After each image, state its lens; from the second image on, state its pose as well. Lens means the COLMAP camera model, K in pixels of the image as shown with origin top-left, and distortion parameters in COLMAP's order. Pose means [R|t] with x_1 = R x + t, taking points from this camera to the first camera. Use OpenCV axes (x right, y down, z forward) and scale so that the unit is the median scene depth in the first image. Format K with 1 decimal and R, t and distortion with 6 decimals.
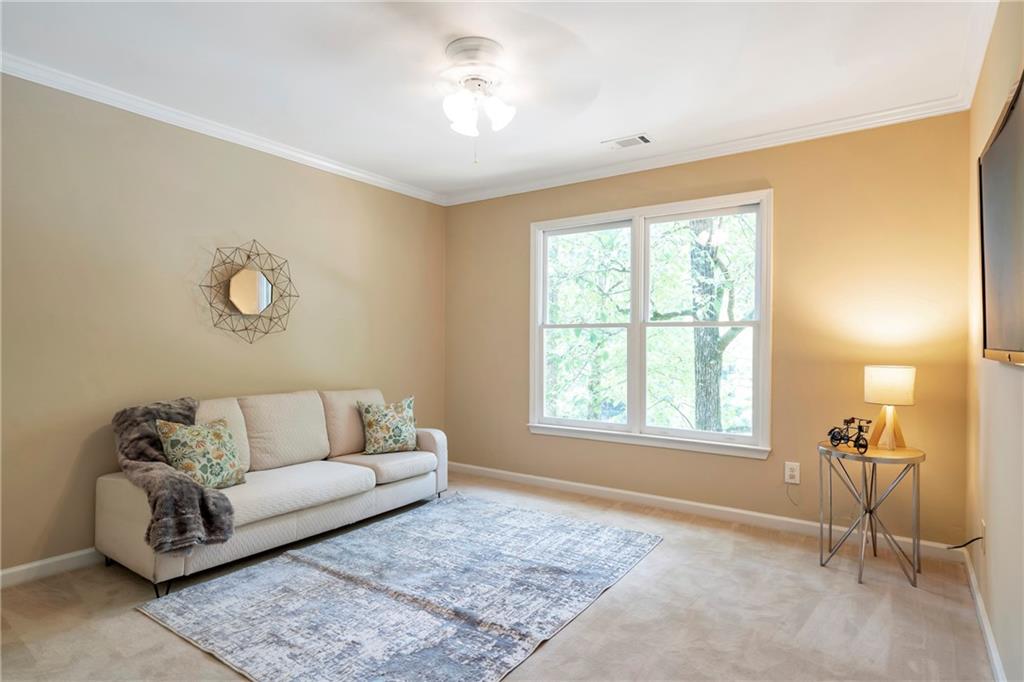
lens RADIAL K [[561.3, 0, 509.5], [0, 561.3, 337.7], [0, 0, 1]] dist [-0.002596, -0.000207]
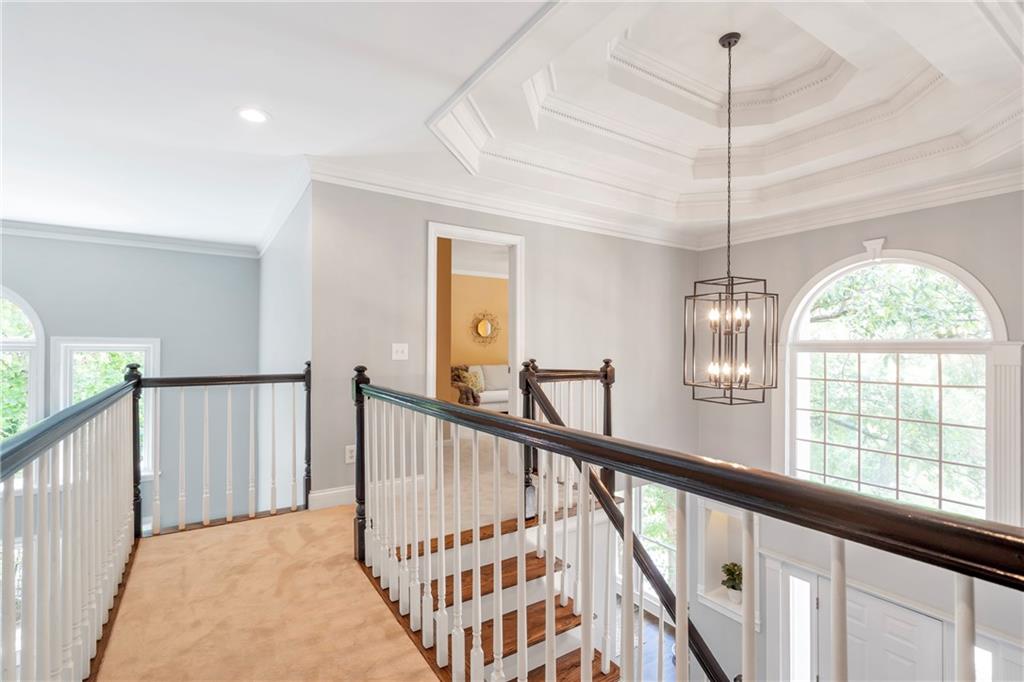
lens RADIAL K [[472.7, 0, 510.8], [0, 472.7, 344.6], [0, 0, 1]] dist [-0.005217, -0.000166]
pose [[0.931130, -0.007106, -0.364619, 0.622376], [0.007183, 0.999974, -0.001145, 0.003159], [0.364618, -0.001553, 0.931156, -1.375445]]
